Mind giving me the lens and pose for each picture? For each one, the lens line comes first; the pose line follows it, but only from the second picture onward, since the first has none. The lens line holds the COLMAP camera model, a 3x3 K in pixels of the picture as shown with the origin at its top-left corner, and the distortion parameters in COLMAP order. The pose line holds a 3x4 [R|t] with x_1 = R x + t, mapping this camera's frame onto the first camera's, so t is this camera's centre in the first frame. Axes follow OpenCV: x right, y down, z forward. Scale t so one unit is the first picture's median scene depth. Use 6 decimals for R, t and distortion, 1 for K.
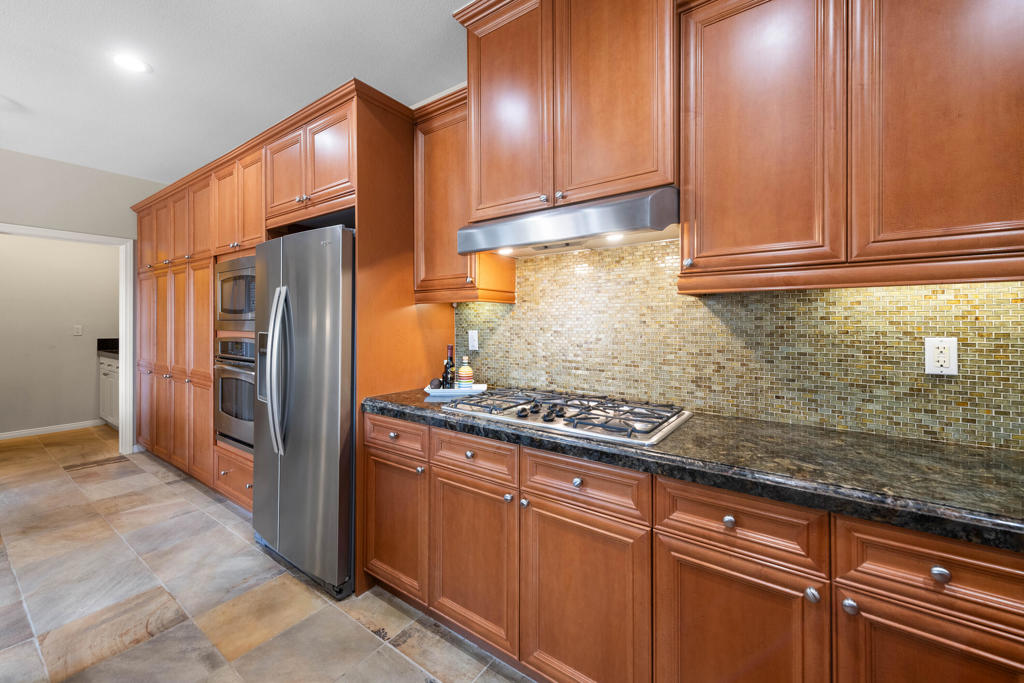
lens RADIAL K [[404.5, 0, 517.0], [0, 404.5, 330.4], [0, 0, 1]] dist [0.001751, 0.000127]
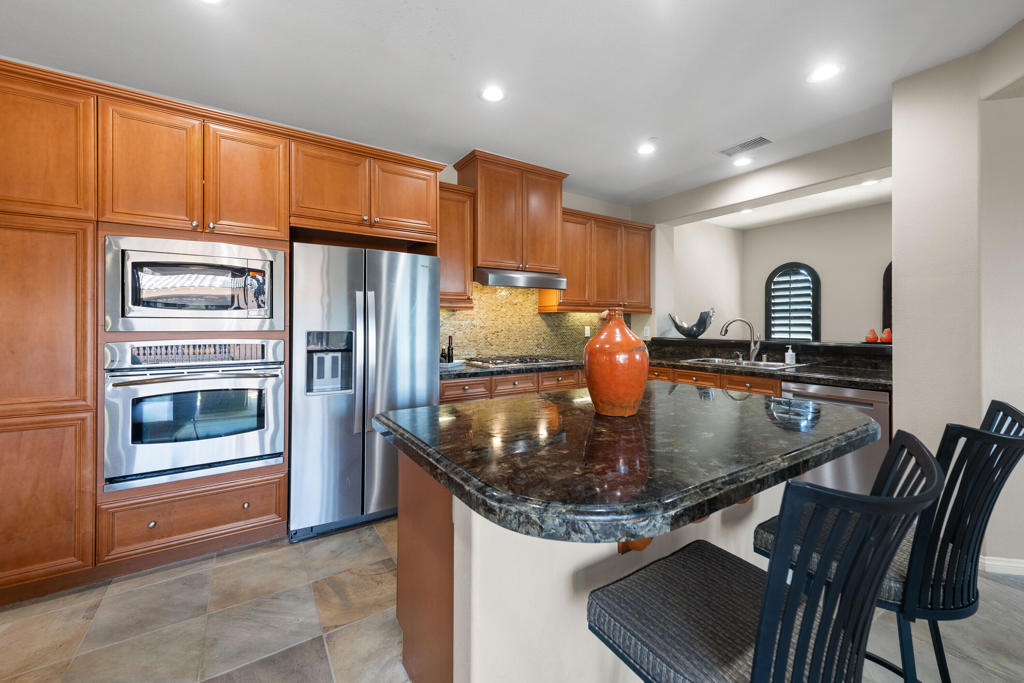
lens RADIAL K [[404.5, 0, 517.0], [0, 404.5, 330.4], [0, 0, 1]] dist [0.001751, 0.000127]
pose [[0.368770, -0.014990, 0.929400, -1.689810], [0.016936, 0.999812, 0.009406, 0.004707], [-0.929366, 0.012272, 0.368955, 0.156818]]
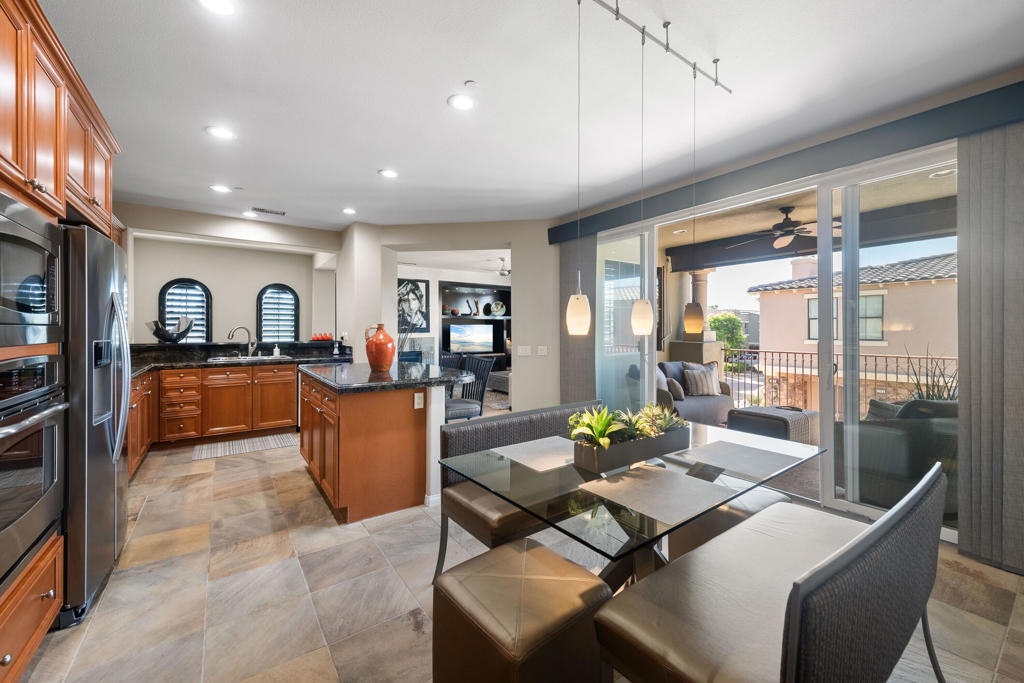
lens RADIAL K [[404.5, 0, 517.0], [0, 404.5, 330.4], [0, 0, 1]] dist [0.001751, 0.000127]
pose [[-0.946266, -0.003436, 0.323371, -2.056612], [0.002837, 0.999817, 0.018924, -0.035861], [-0.323377, 0.018825, -0.946083, 1.800932]]
